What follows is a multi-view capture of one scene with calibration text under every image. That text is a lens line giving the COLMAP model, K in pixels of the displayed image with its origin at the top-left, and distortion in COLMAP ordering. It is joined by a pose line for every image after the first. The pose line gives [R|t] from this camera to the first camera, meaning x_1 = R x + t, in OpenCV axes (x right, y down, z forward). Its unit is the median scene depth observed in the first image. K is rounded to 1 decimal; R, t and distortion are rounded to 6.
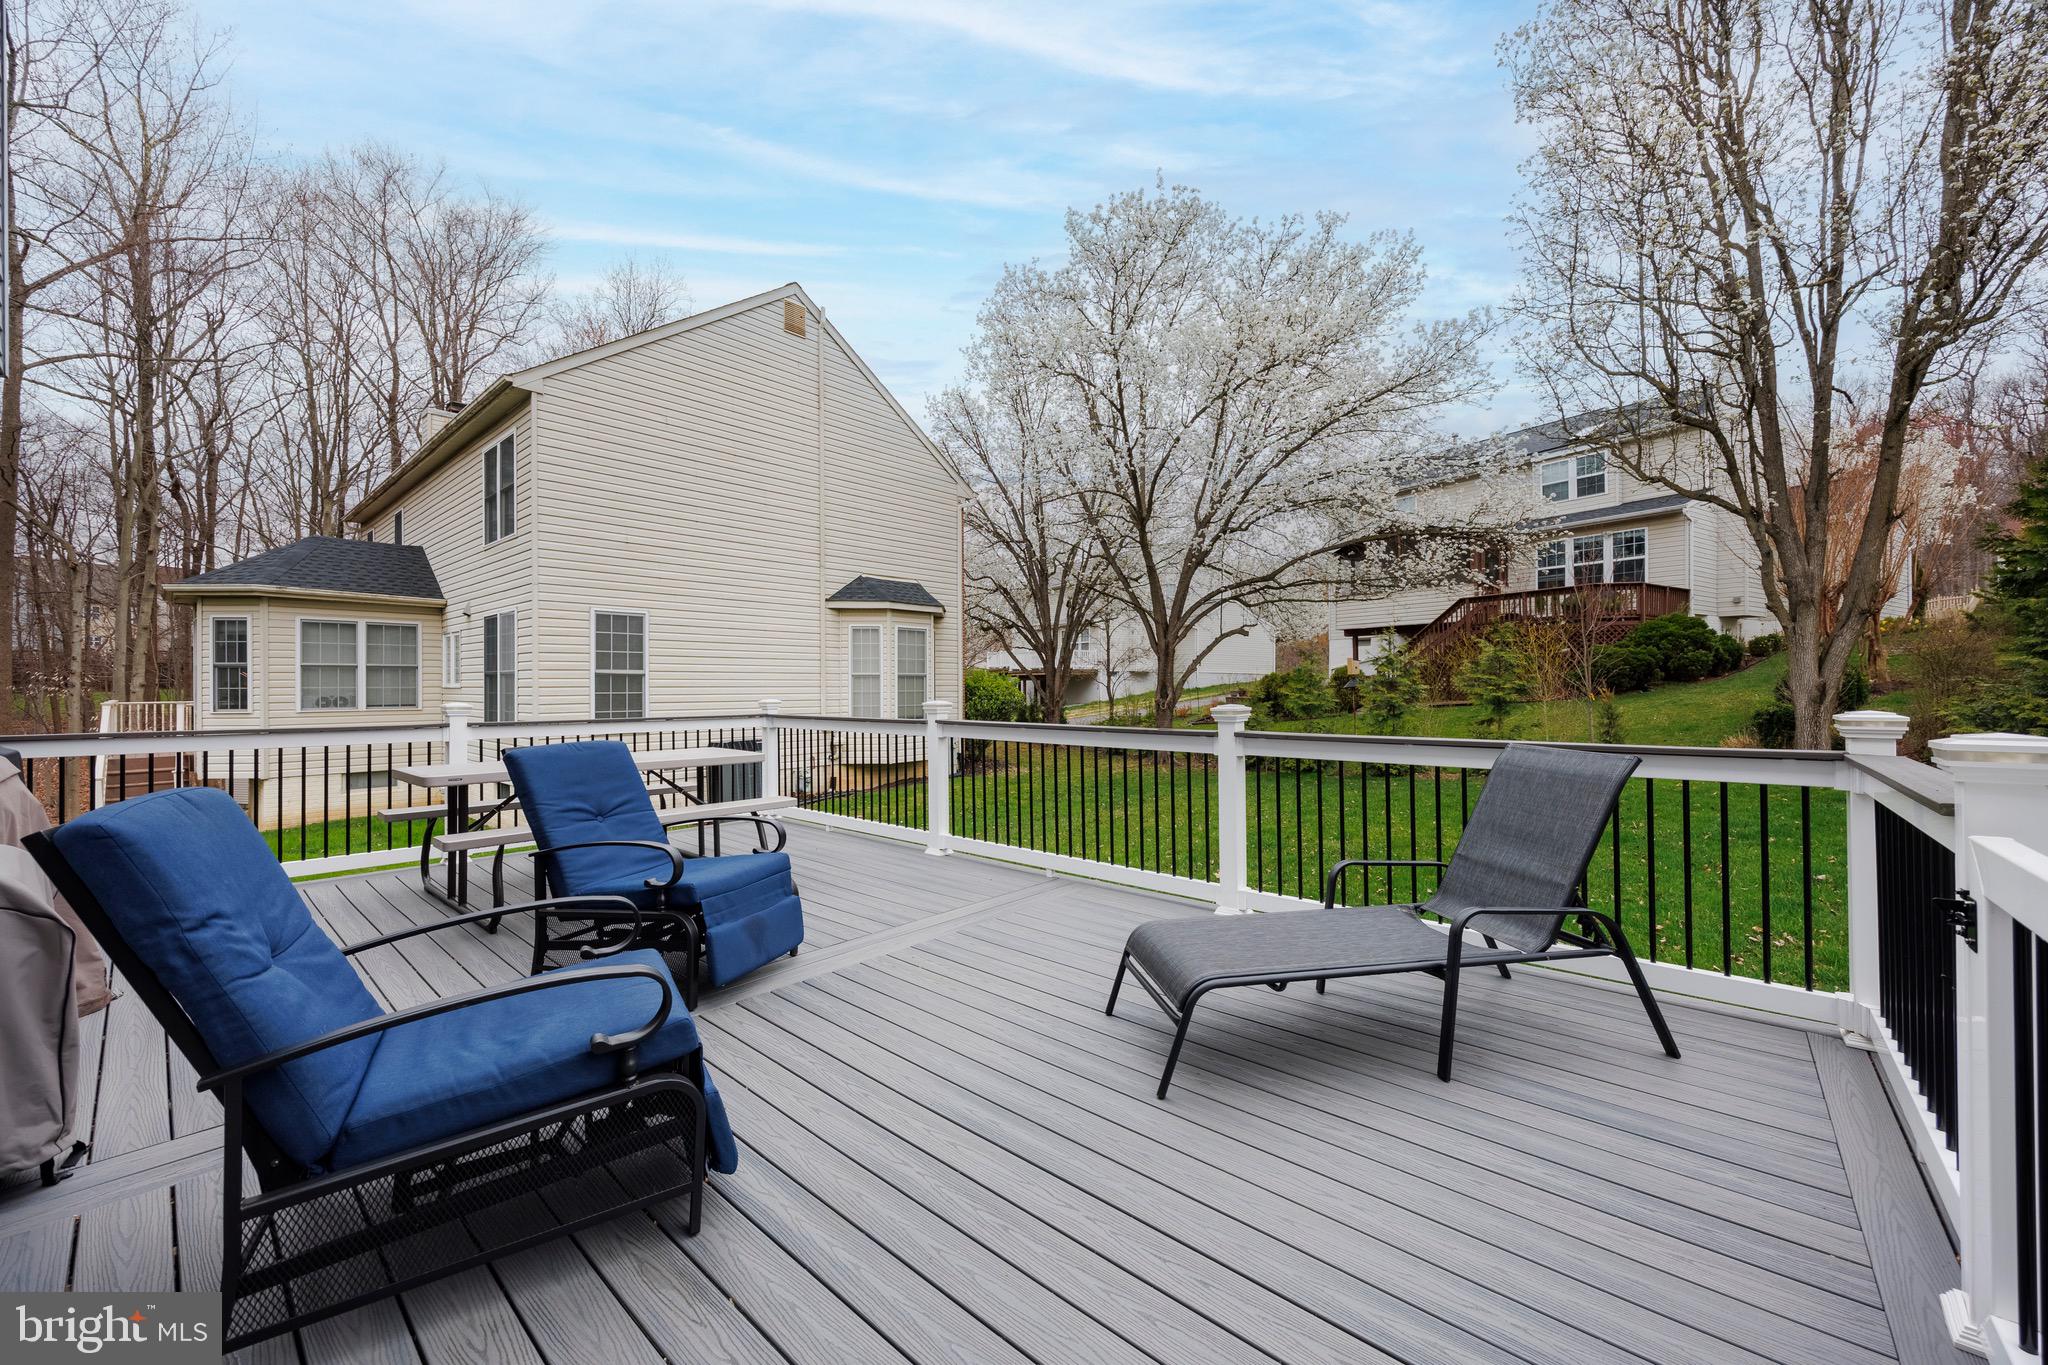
lens RADIAL K [[773.8, 0, 1024.0], [0, 773.8, 684.5], [0, 0, 1]] dist [0.002598, -0.000685]
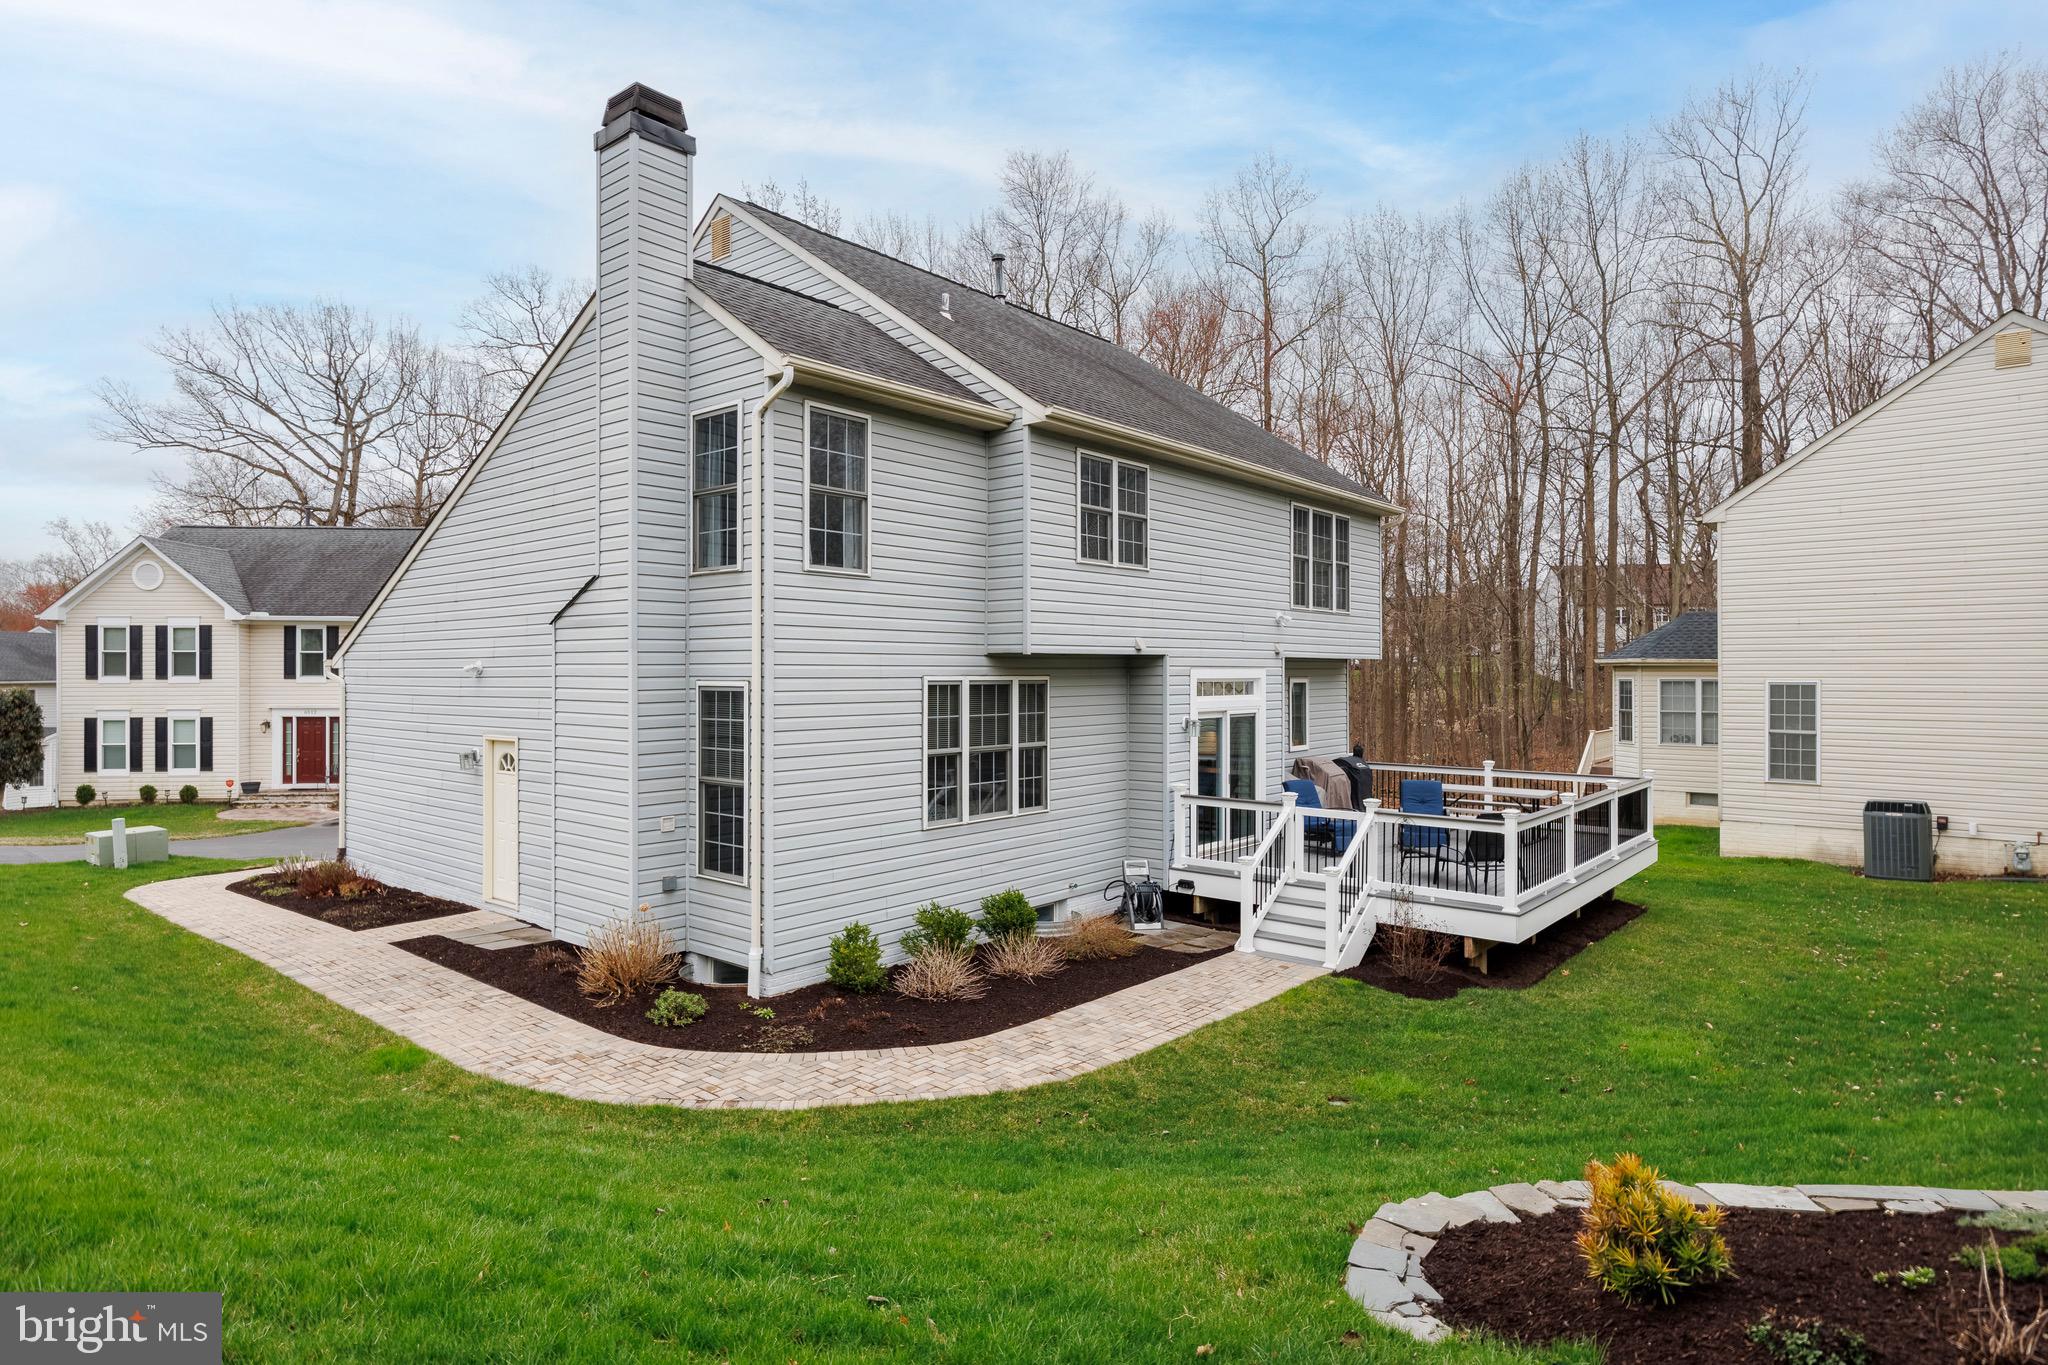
lens RADIAL K [[1136.0, 0, 1019.2], [0, 1136.0, 673.4], [0, 0, 1]] dist [0.000593, 0.001164]
pose [[0.028272, 0.007171, -0.999575, 1.114380], [0.001425, 0.999973, 0.007214, -0.111923], [0.999599, -0.001628, 0.028261, -0.233996]]
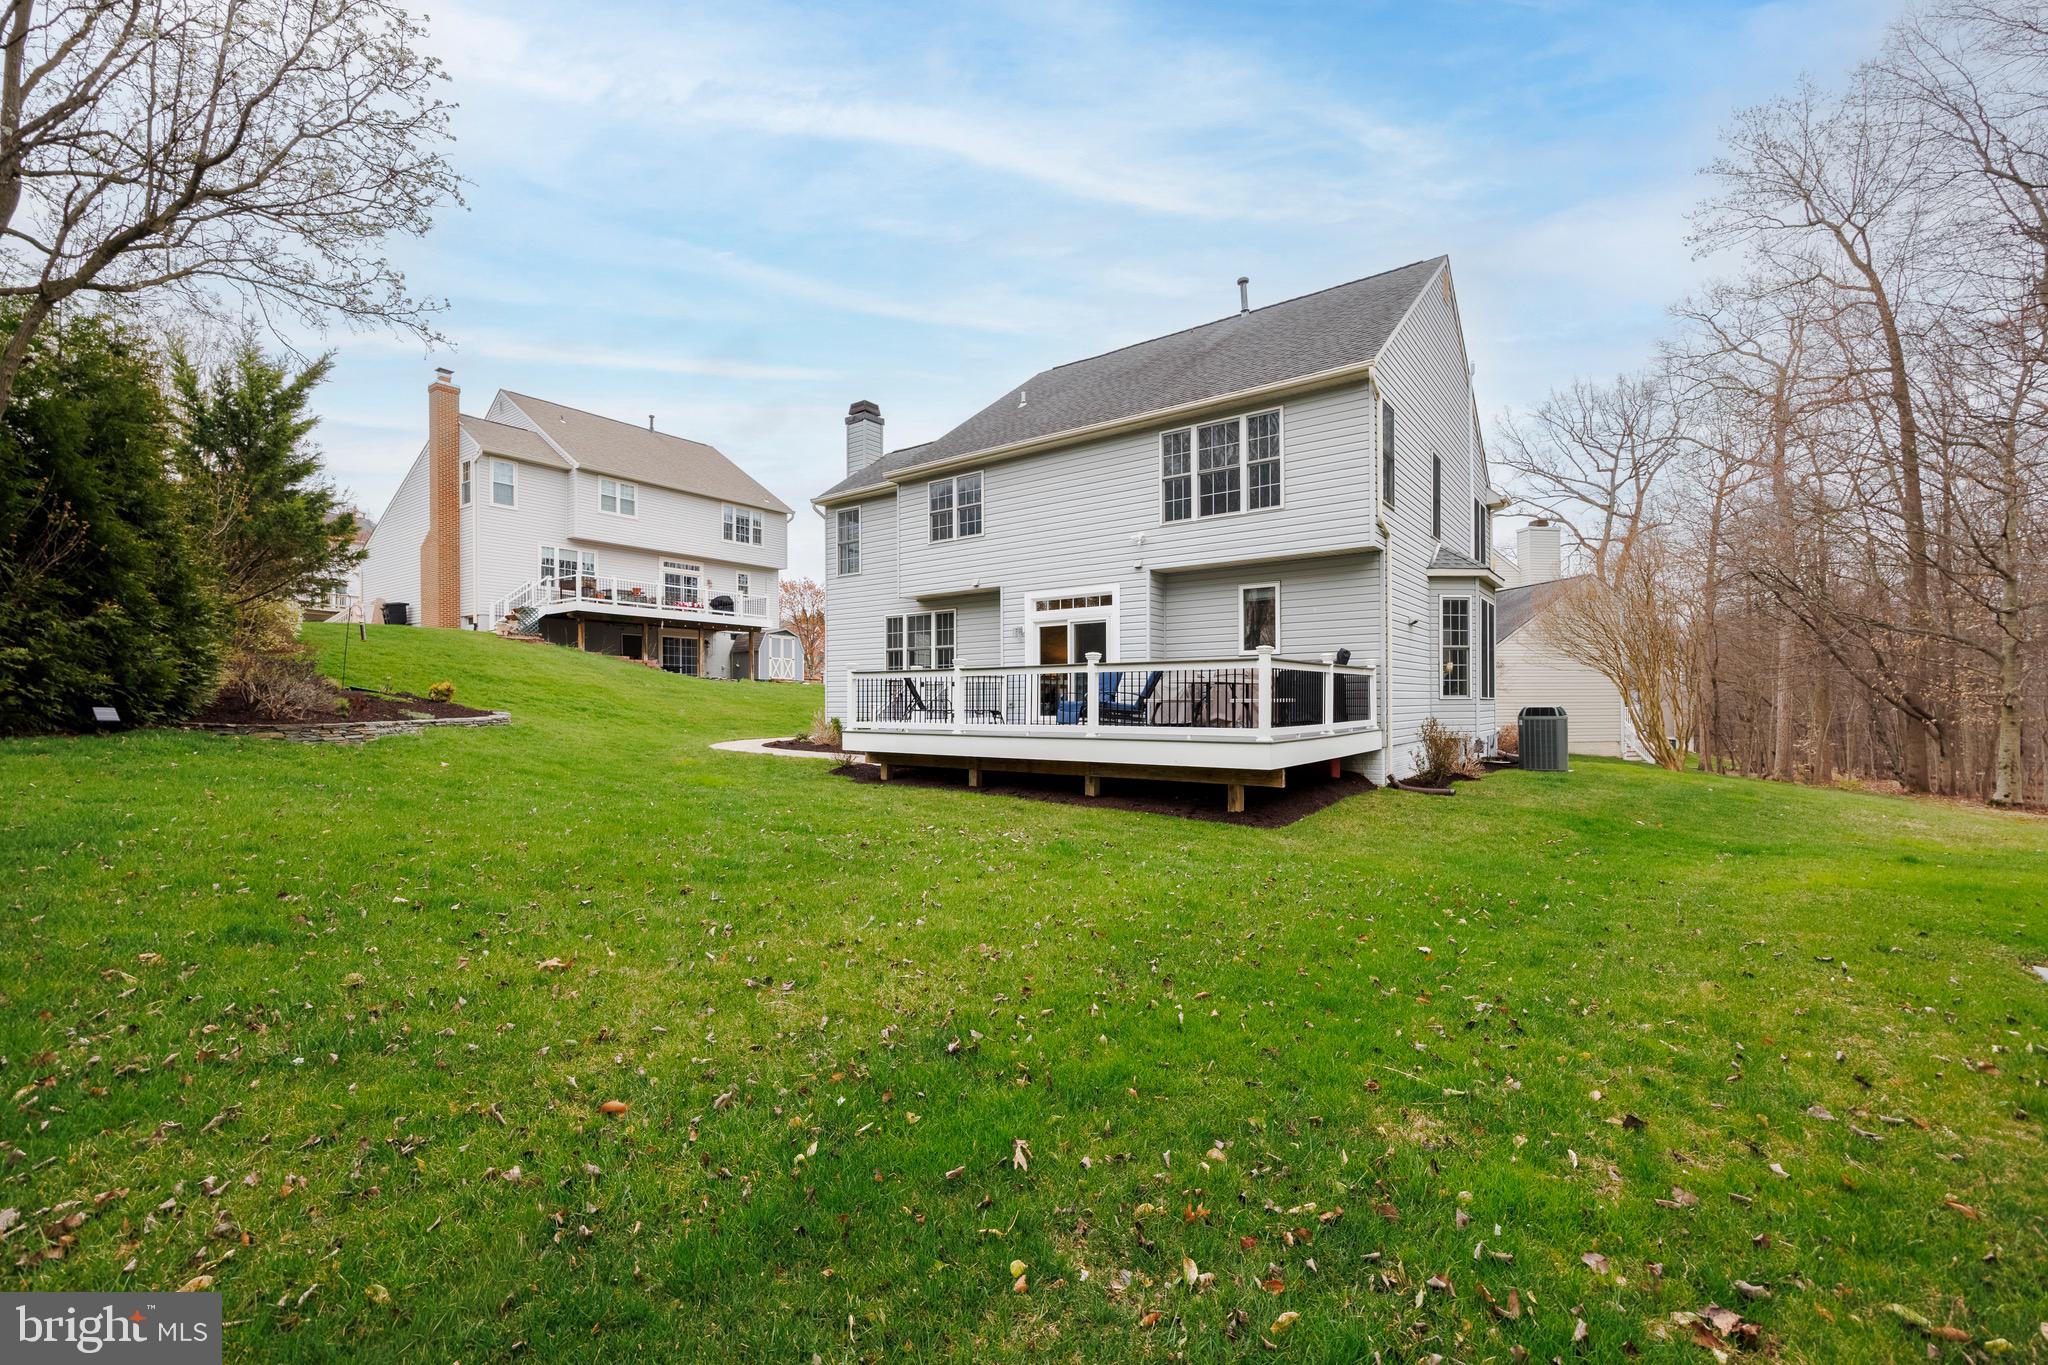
lens RADIAL K [[871.0, 0, 976.8], [0, 871.0, 695.0], [0, 0, 1]] dist [0.001290, 0.000564]
pose [[-0.998043, 0.005944, -0.062255, 0.114375], [0.006611, 0.999923, -0.010510, 0.056858], [0.062188, -0.010901, -0.998005, 1.262254]]
